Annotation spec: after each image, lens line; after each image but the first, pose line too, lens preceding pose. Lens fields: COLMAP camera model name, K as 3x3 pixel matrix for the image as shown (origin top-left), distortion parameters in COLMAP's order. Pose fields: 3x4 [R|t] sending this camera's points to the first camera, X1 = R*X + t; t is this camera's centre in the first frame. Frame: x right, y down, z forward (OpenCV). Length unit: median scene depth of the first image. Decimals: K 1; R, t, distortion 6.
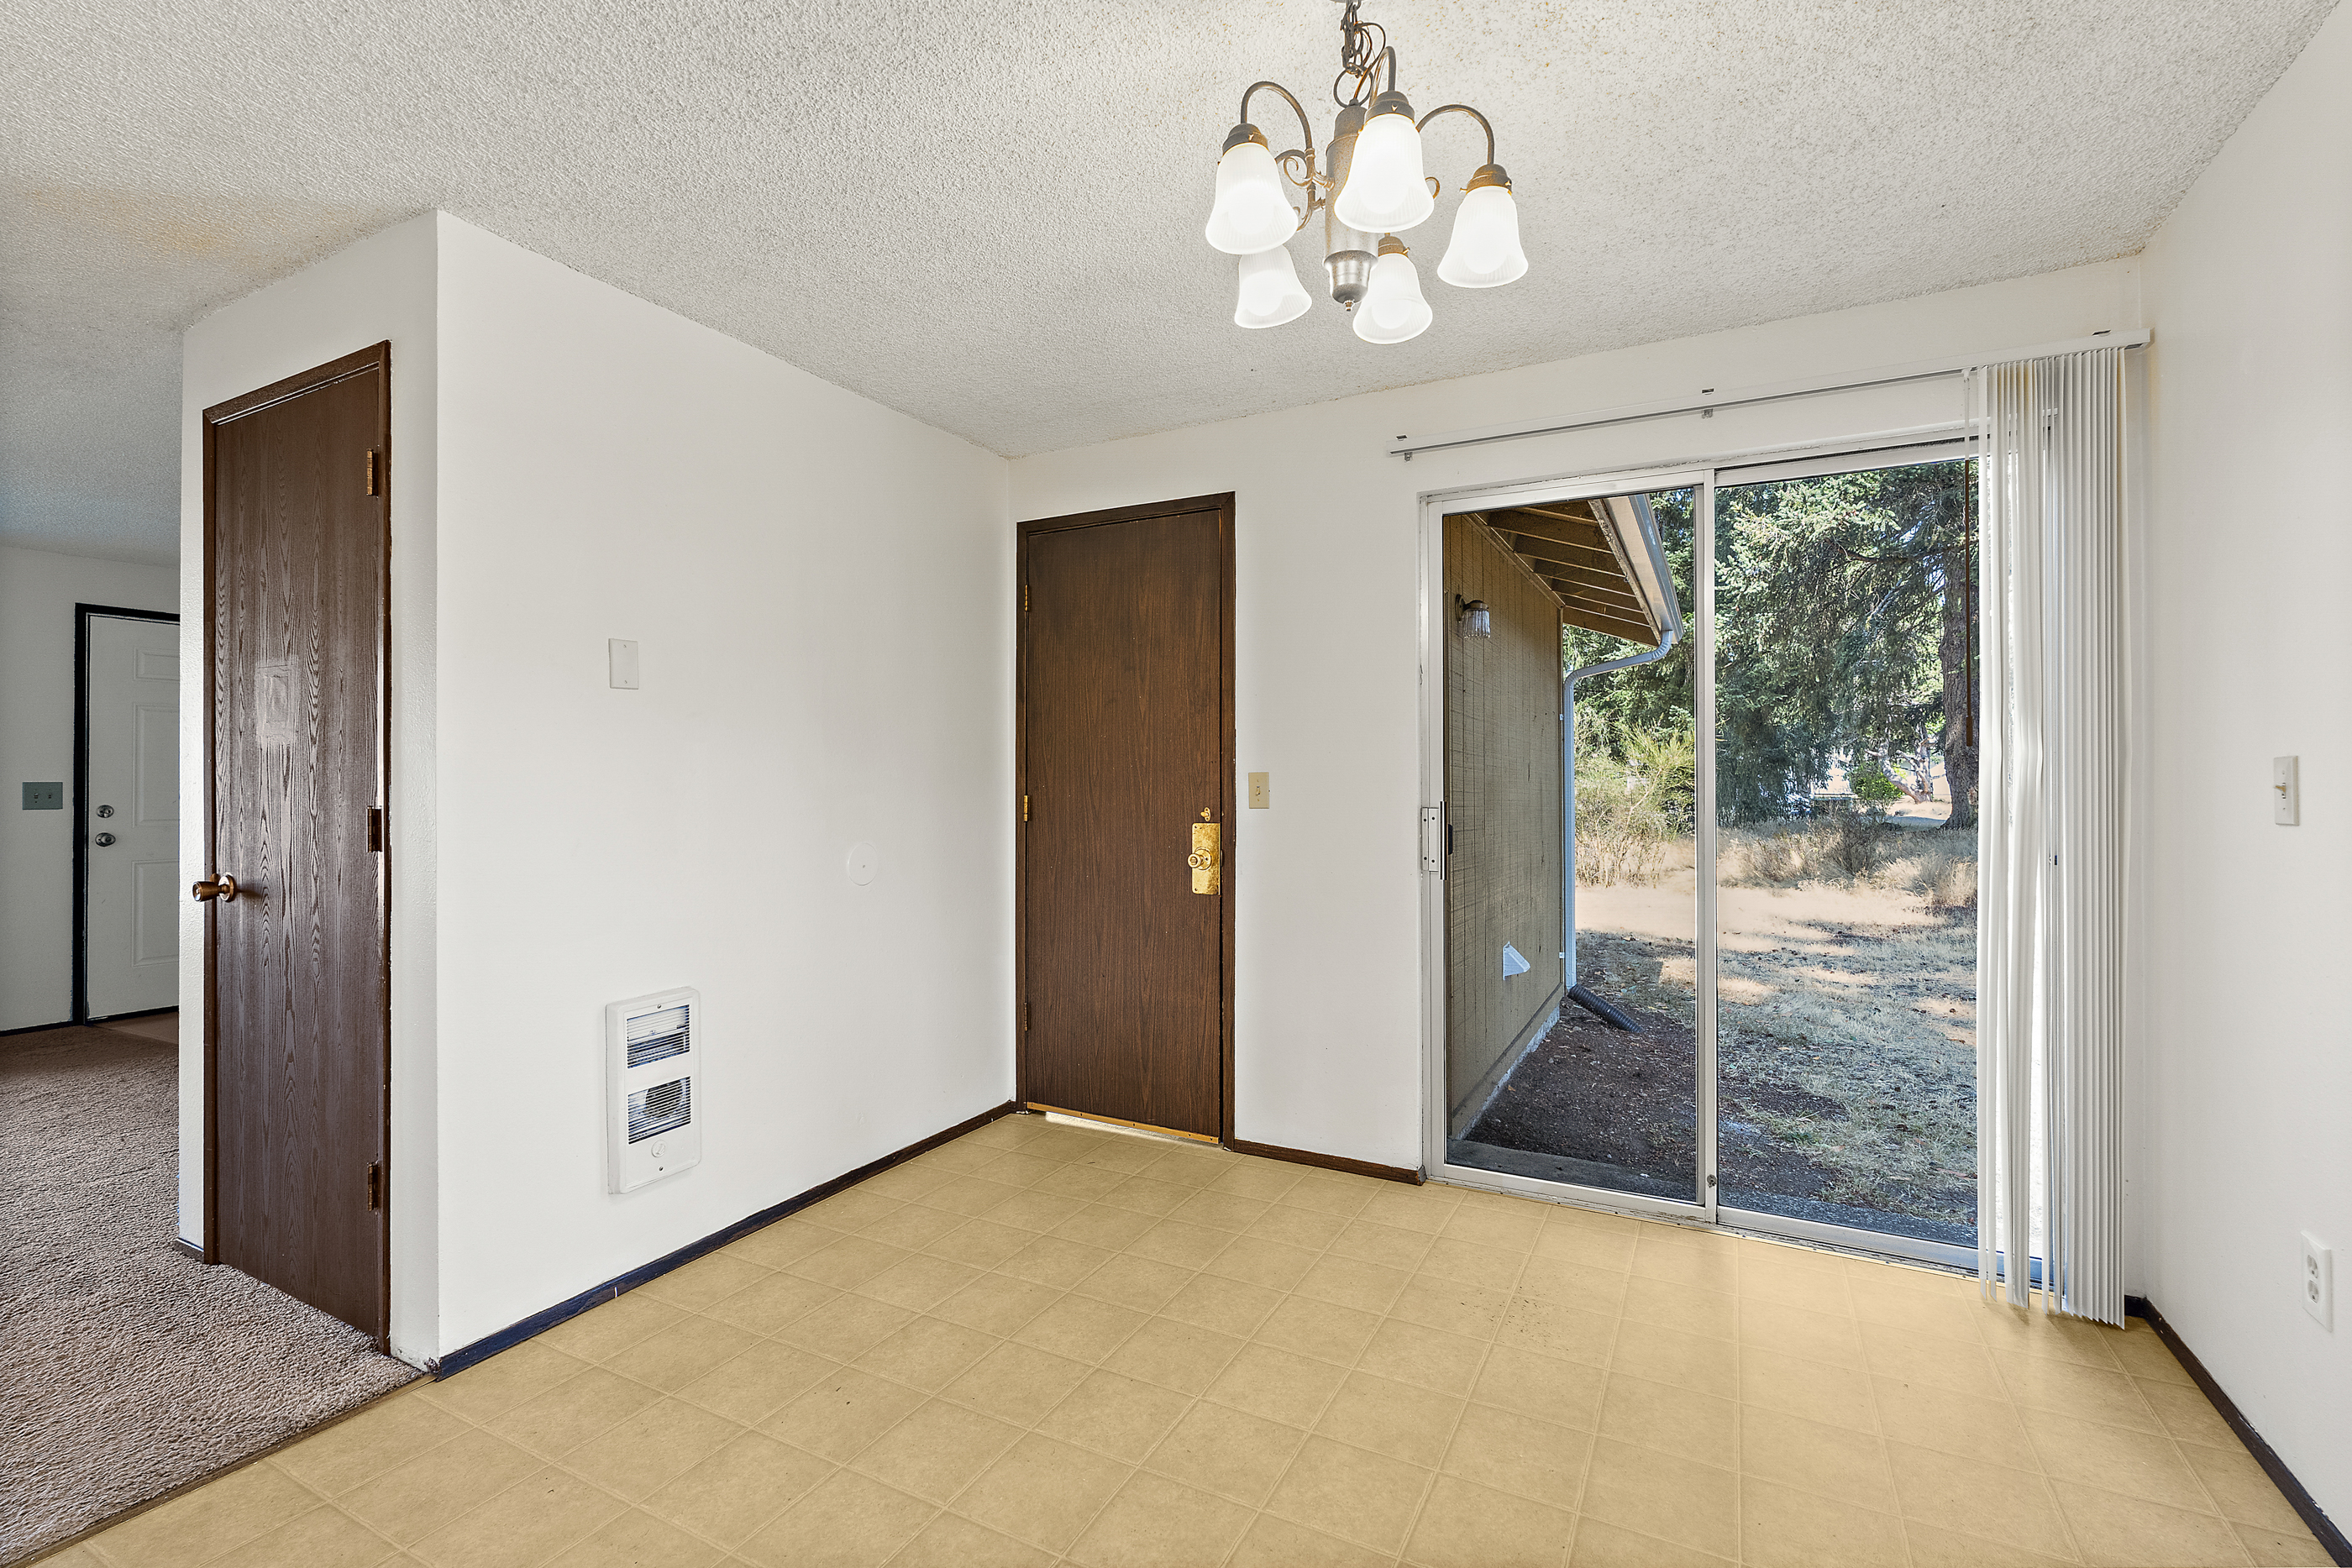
lens RADIAL K [[1056.3, 0, 1172.8], [0, 1056.3, 776.3], [0, 0, 1]] dist [-0.003220, -0.000298]
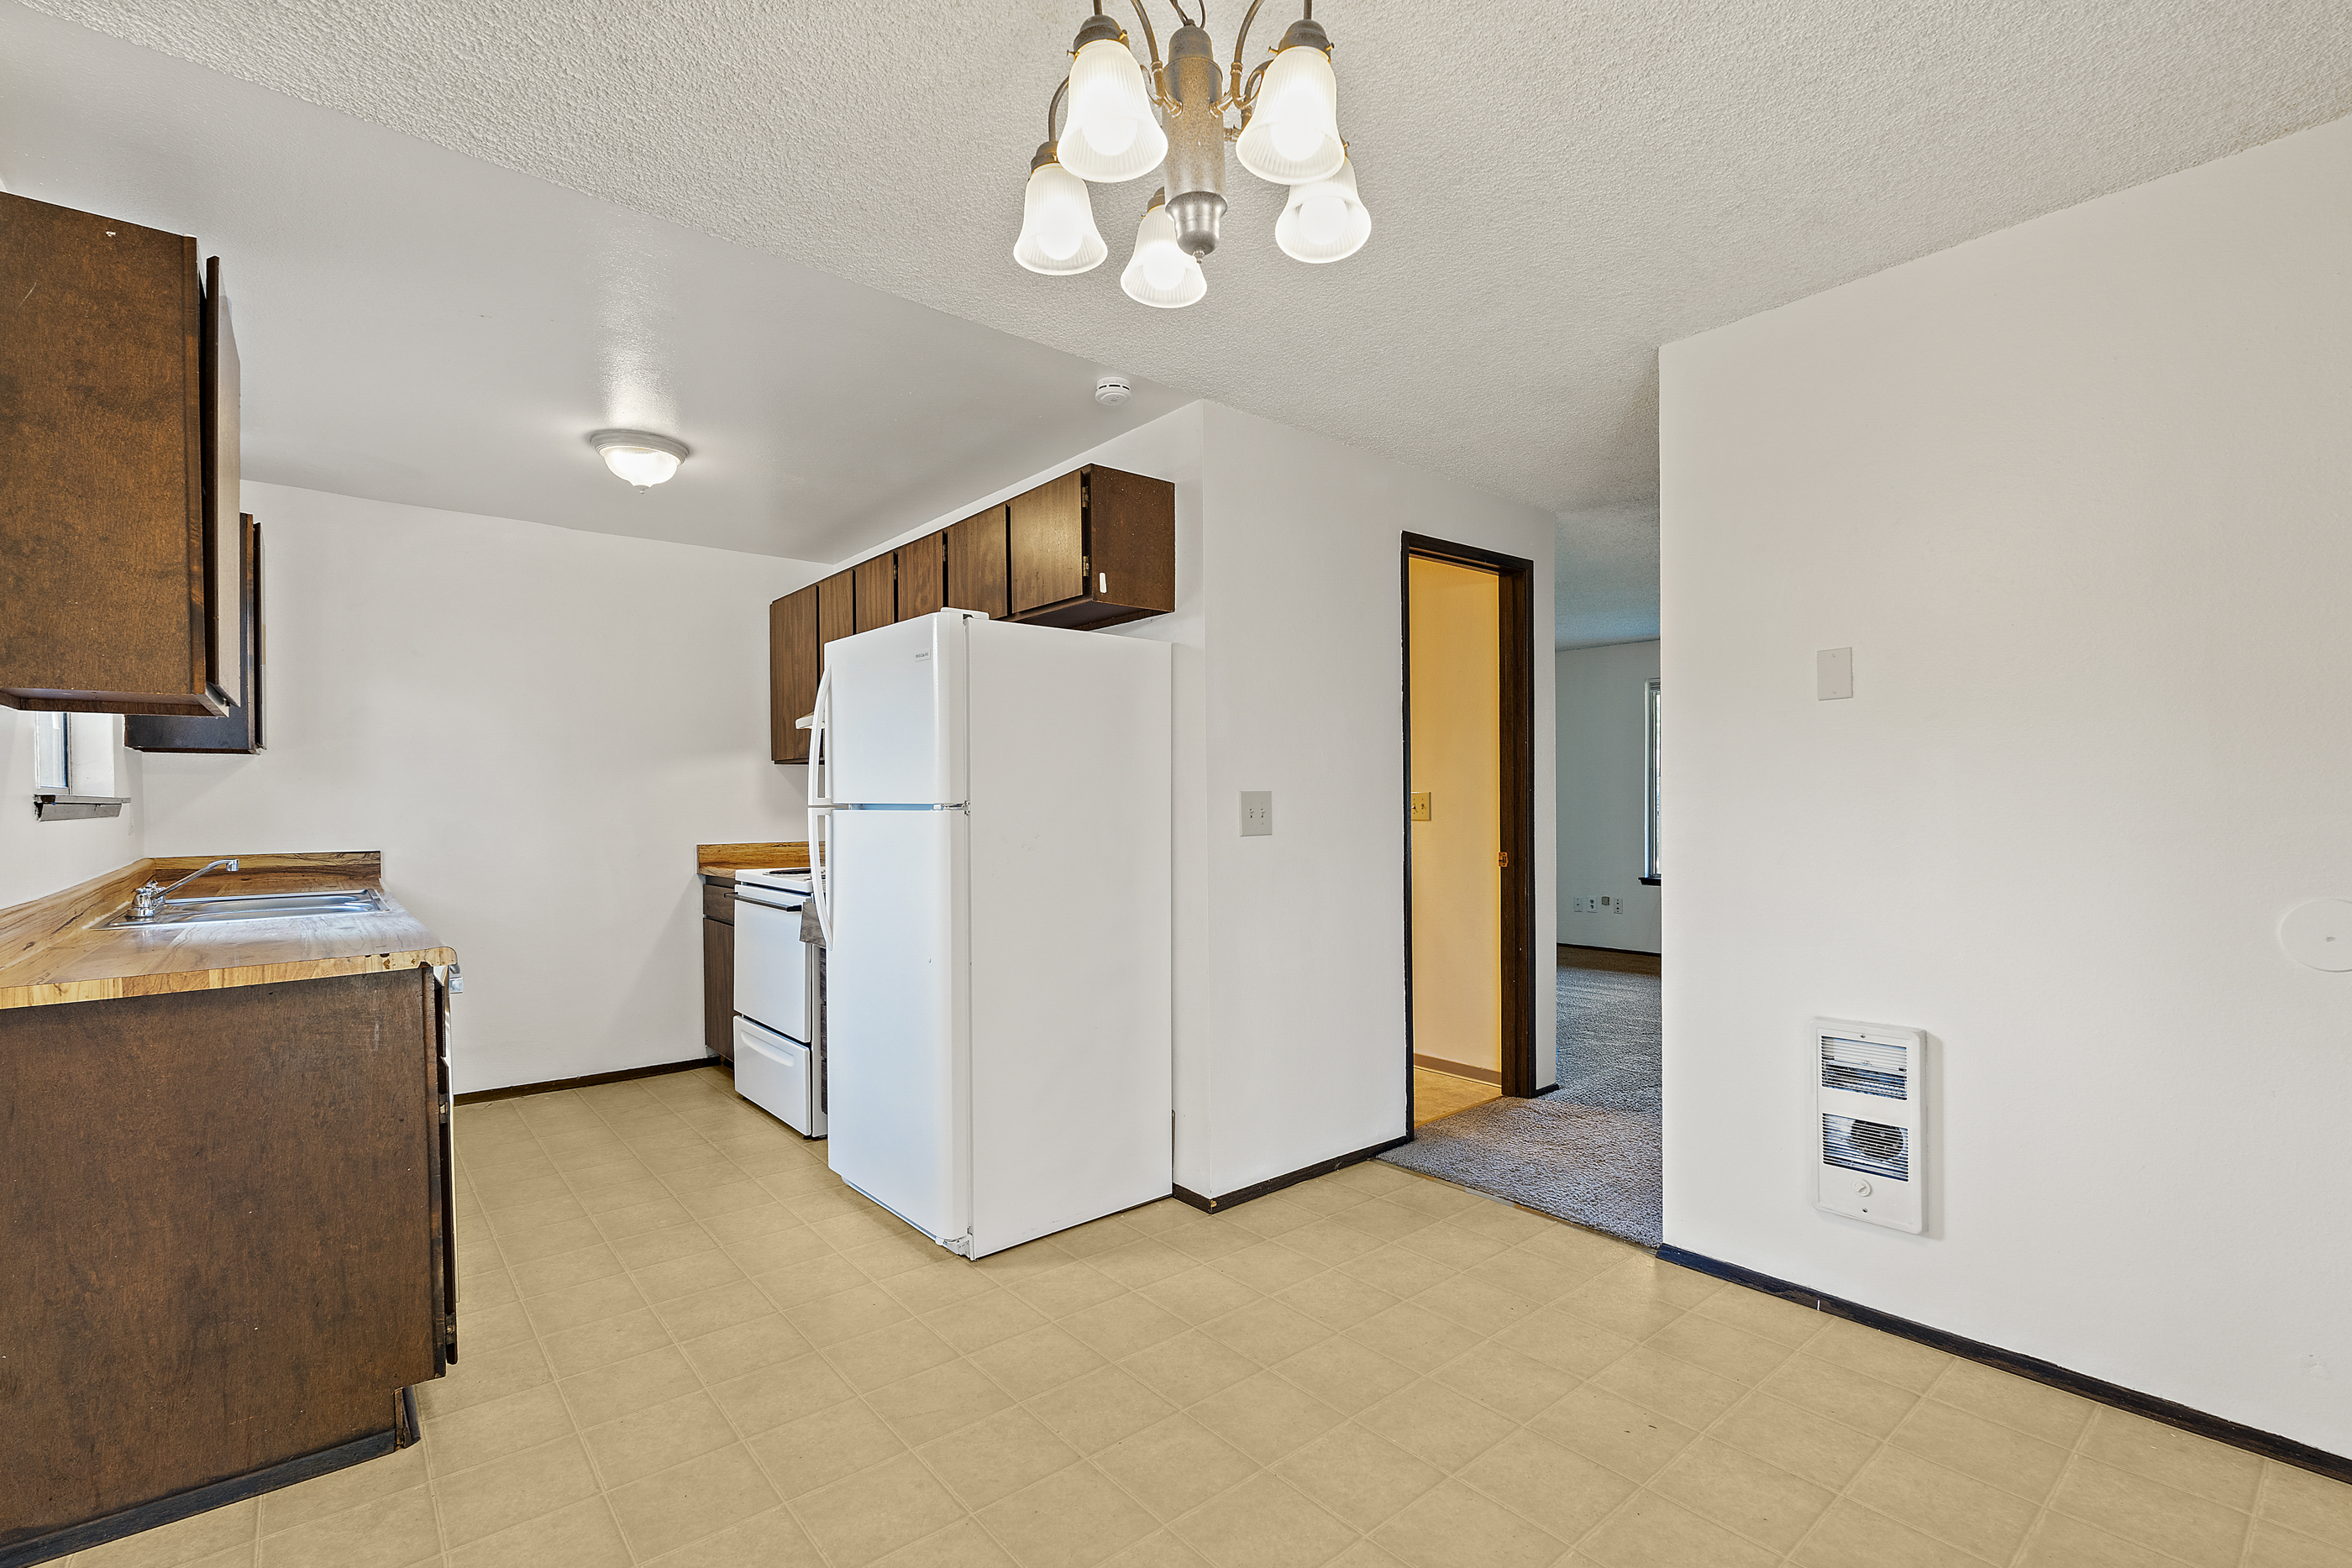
lens RADIAL K [[1056.3, 0, 1181.3], [0, 1056.3, 804.6], [0, 0, 1]] dist [-0.003220, -0.000298]
pose [[-0.376308, 0.011218, -0.926427, 0.605155], [0.004376, 0.999937, 0.010330, 0.002013], [0.926484, -0.000167, -0.376333, 0.799645]]
